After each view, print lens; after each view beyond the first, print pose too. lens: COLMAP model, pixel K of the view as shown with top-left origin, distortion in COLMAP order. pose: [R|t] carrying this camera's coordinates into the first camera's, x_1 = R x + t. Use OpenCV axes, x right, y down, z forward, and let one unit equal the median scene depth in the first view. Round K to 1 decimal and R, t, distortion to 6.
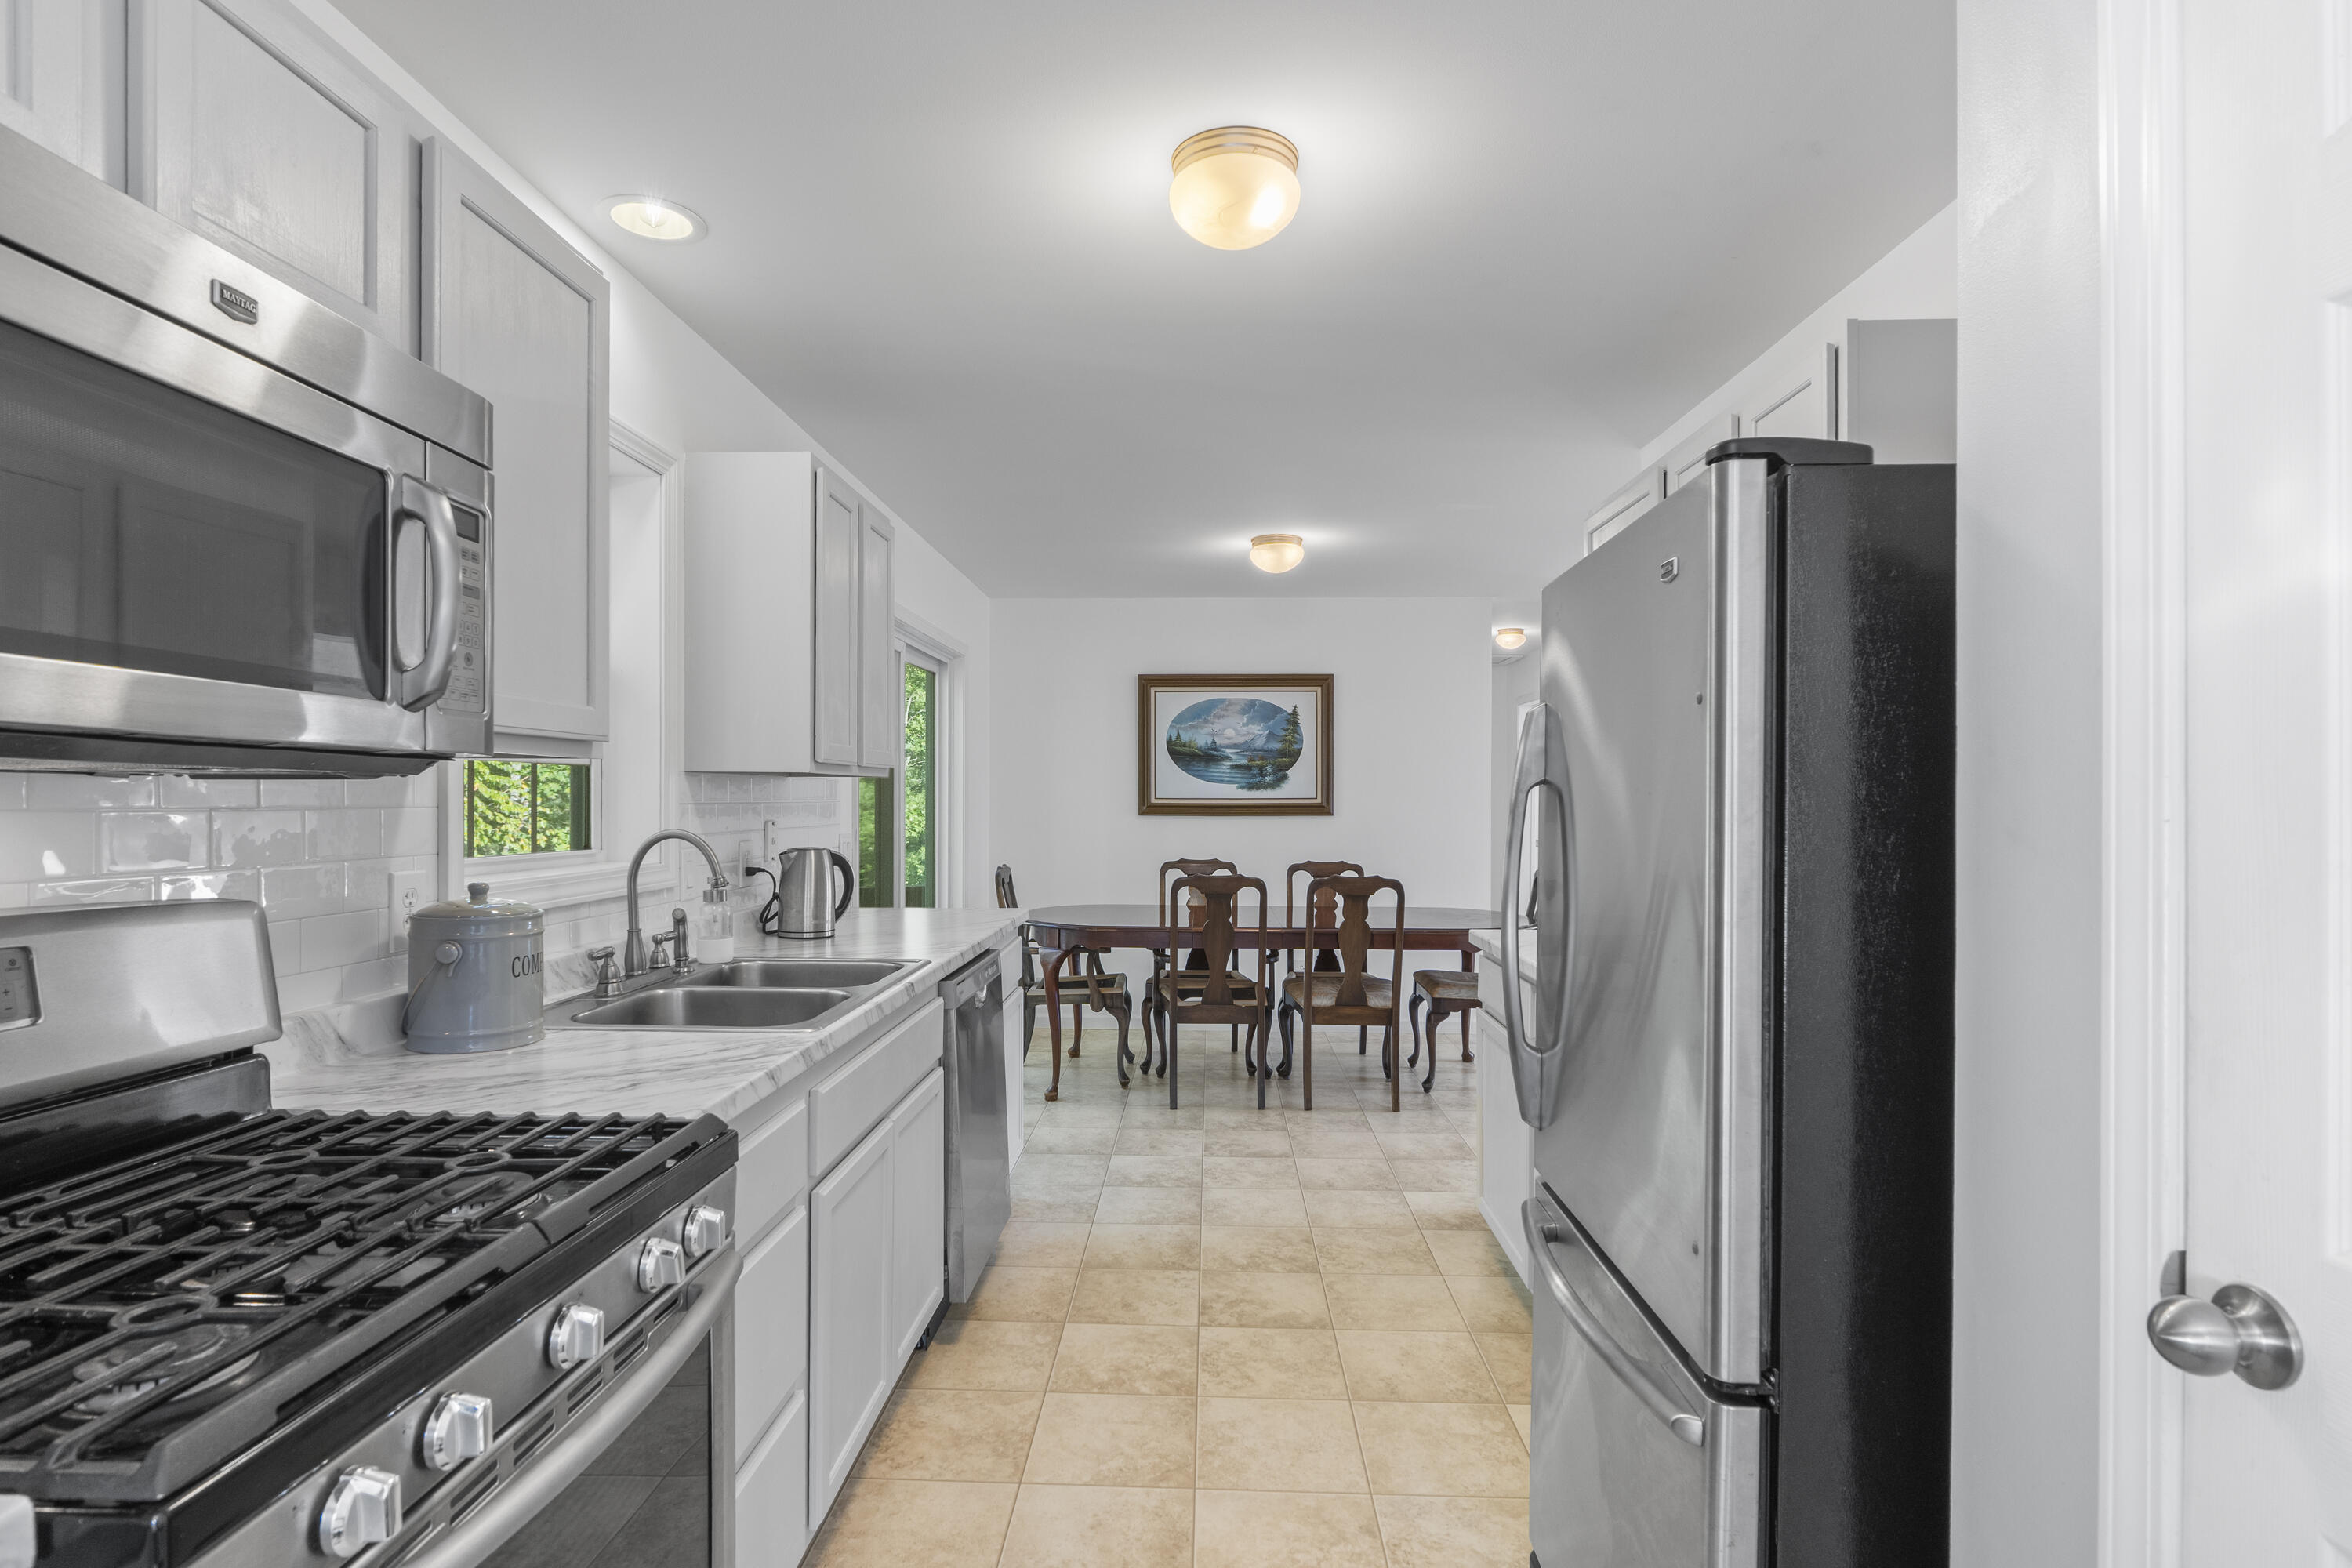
lens RADIAL K [[1167.0, 0, 1161.6], [0, 1167.0, 801.4], [0, 0, 1]] dist [0.001024, 0.000517]
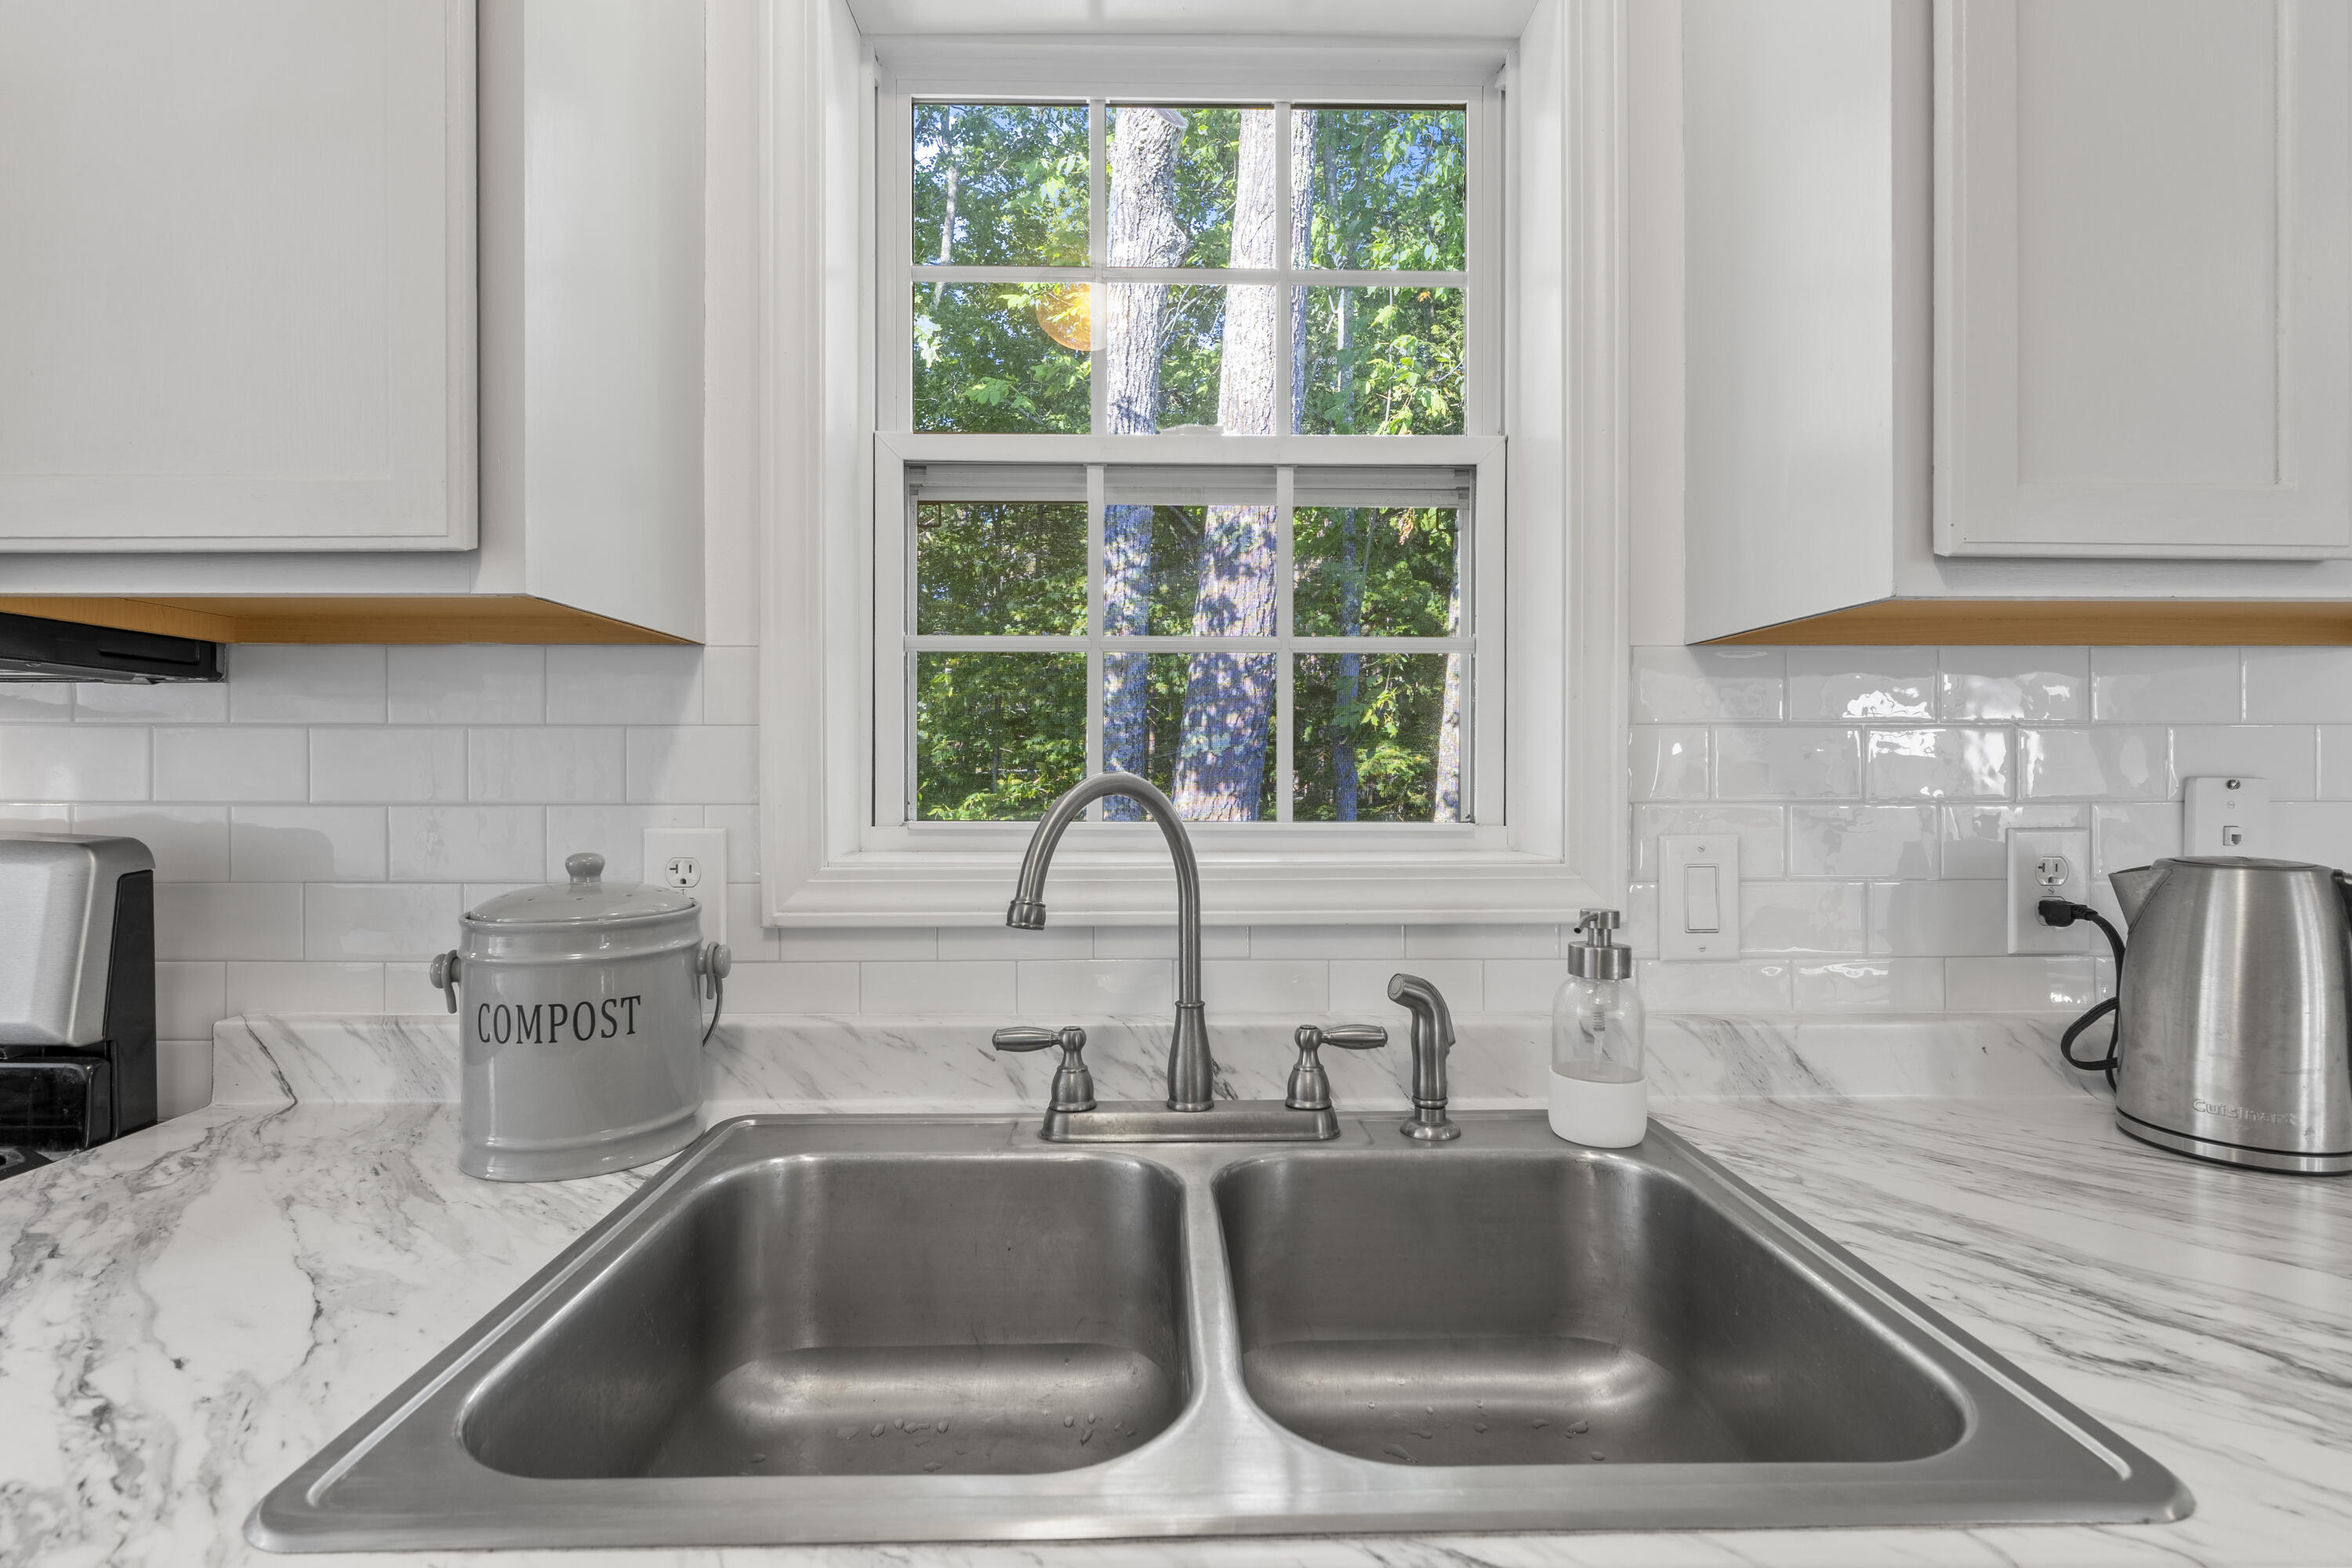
lens RADIAL K [[1098.7, 0, 1165.5], [0, 1098.7, 779.6], [0, 0, 1]] dist [0.002457, 0.000797]
pose [[0.054690, -0.008009, -0.998471, -0.038445], [-0.001368, 0.999966, -0.008096, 0.027189], [0.998502, 0.001808, 0.054677, 0.899783]]
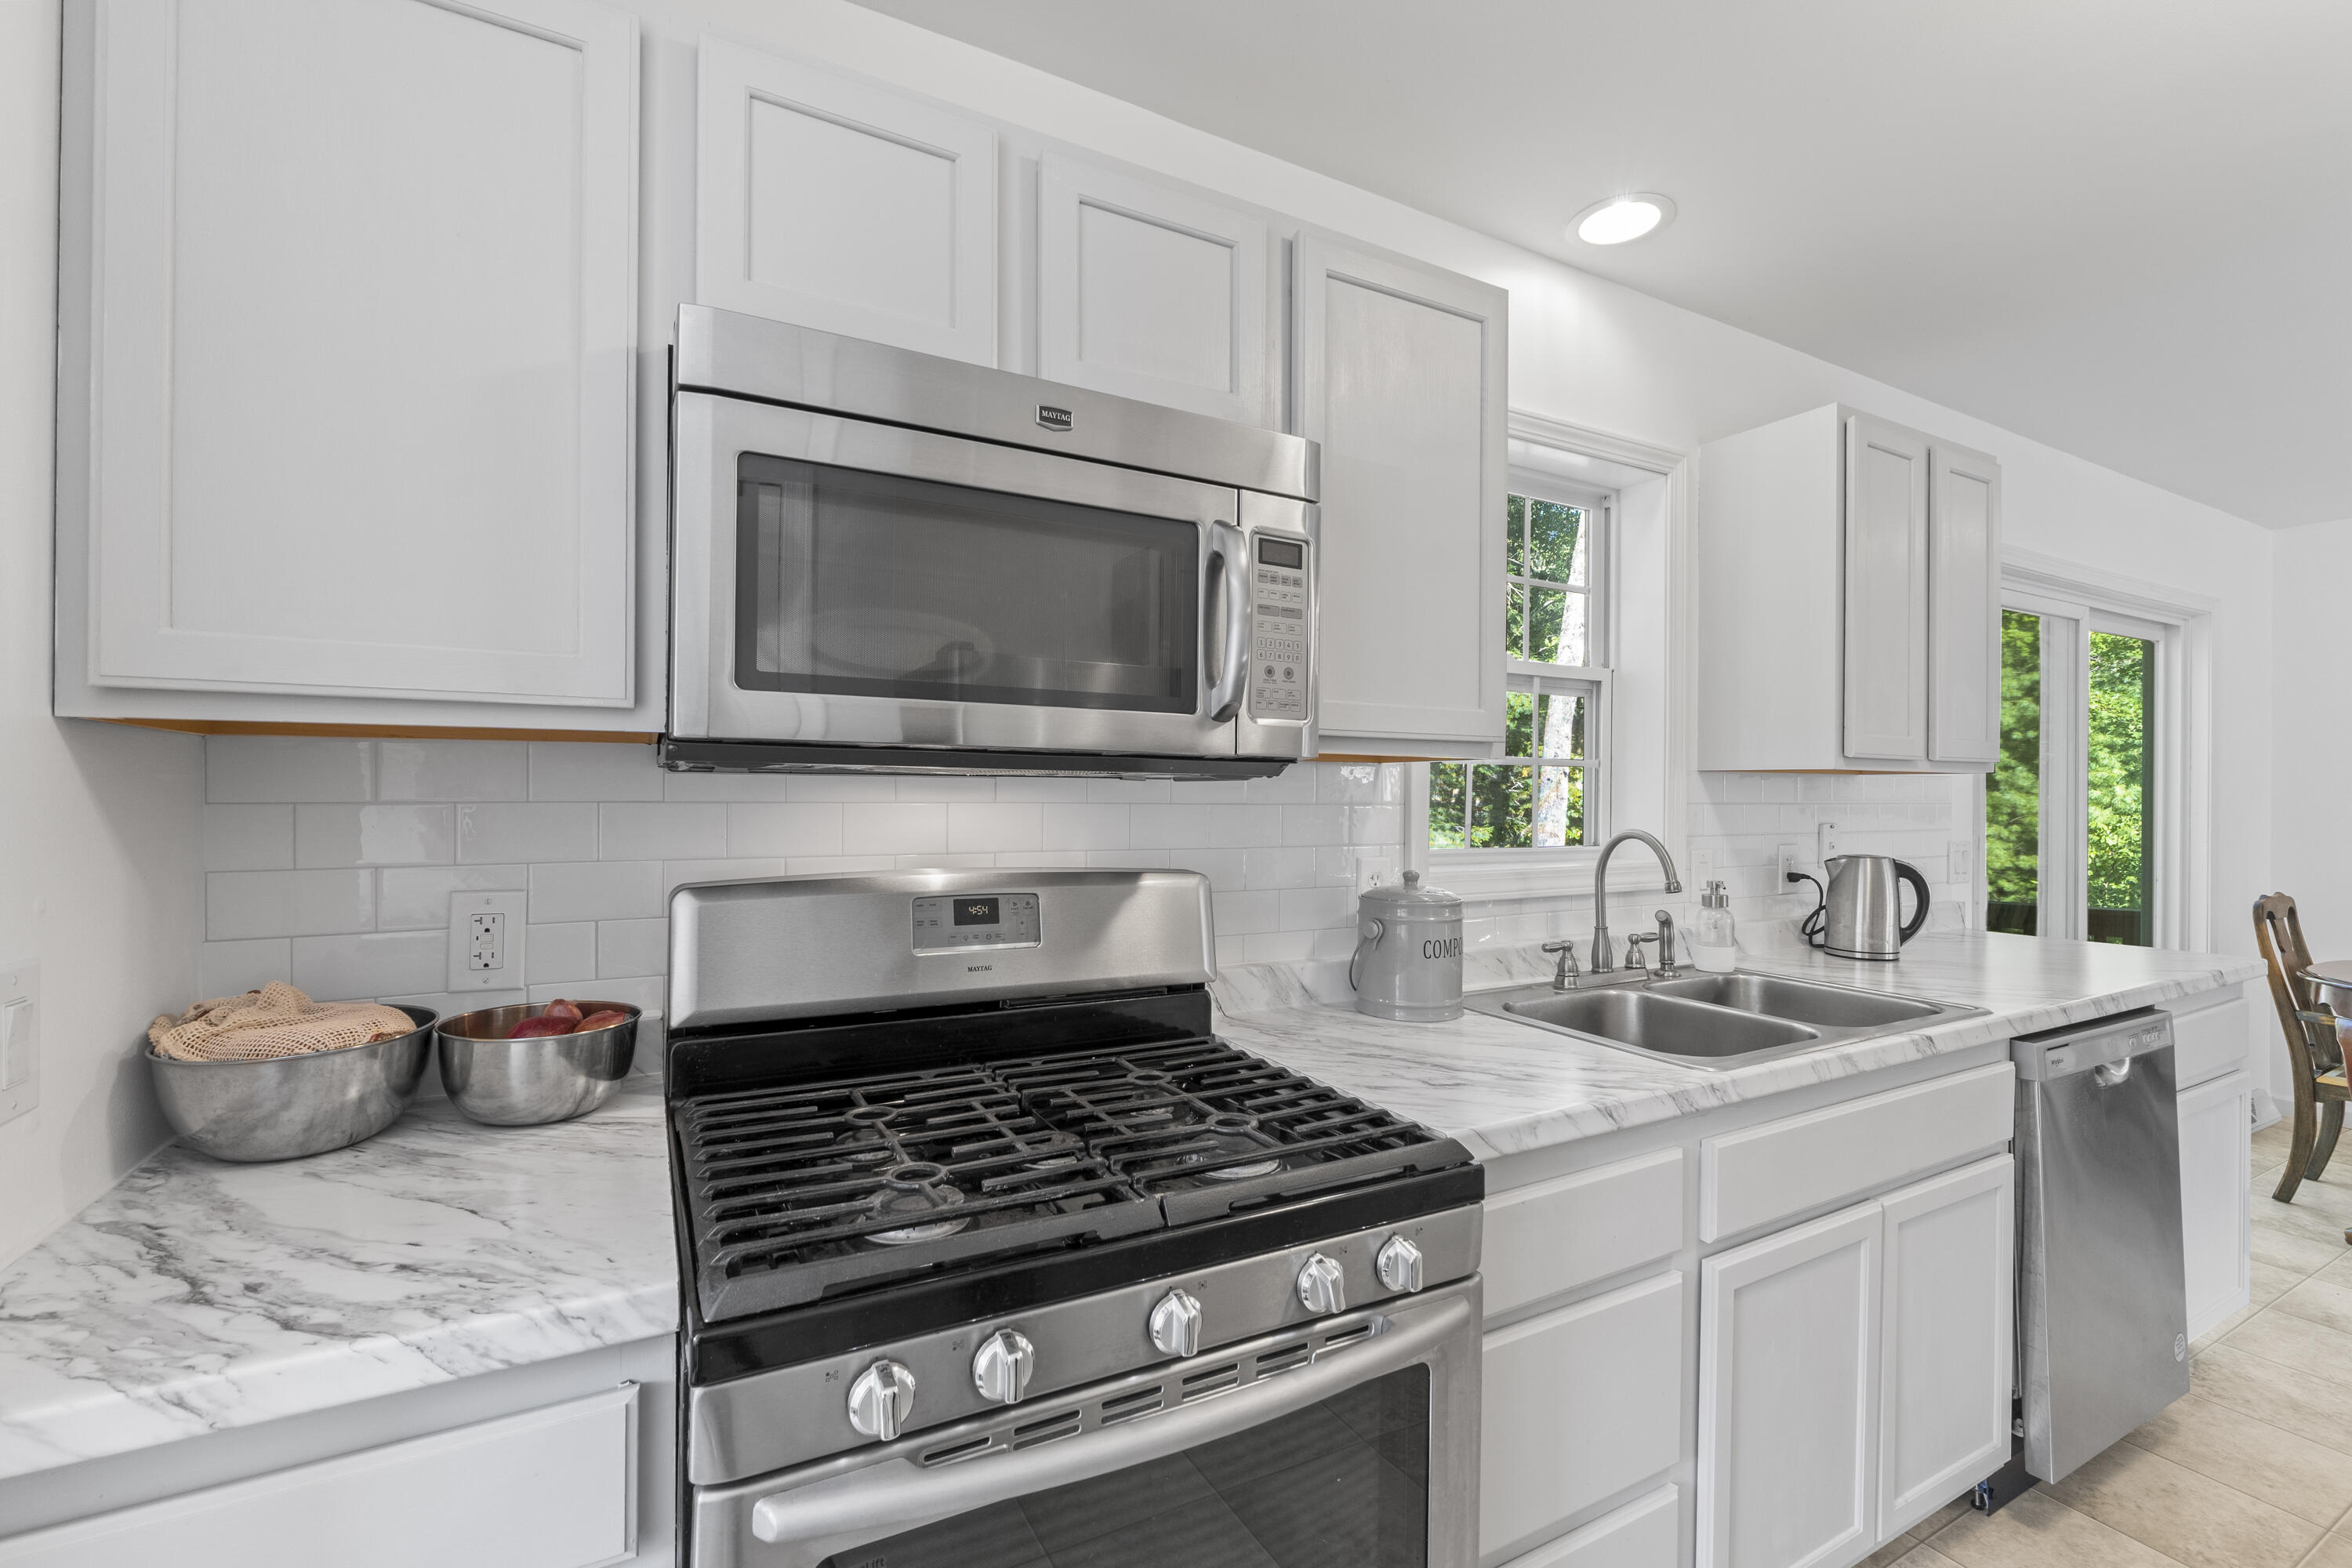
lens RADIAL K [[984.3, 0, 1174.6], [0, 984.3, 801.9], [0, 0, 1]] dist [-0.004802, 0.000943]
pose [[0.506079, 0.003492, -0.862480, 0.092690], [-0.004717, 0.999988, 0.001280, 0.001090], [0.862474, 0.003421, 0.506090, 0.226188]]
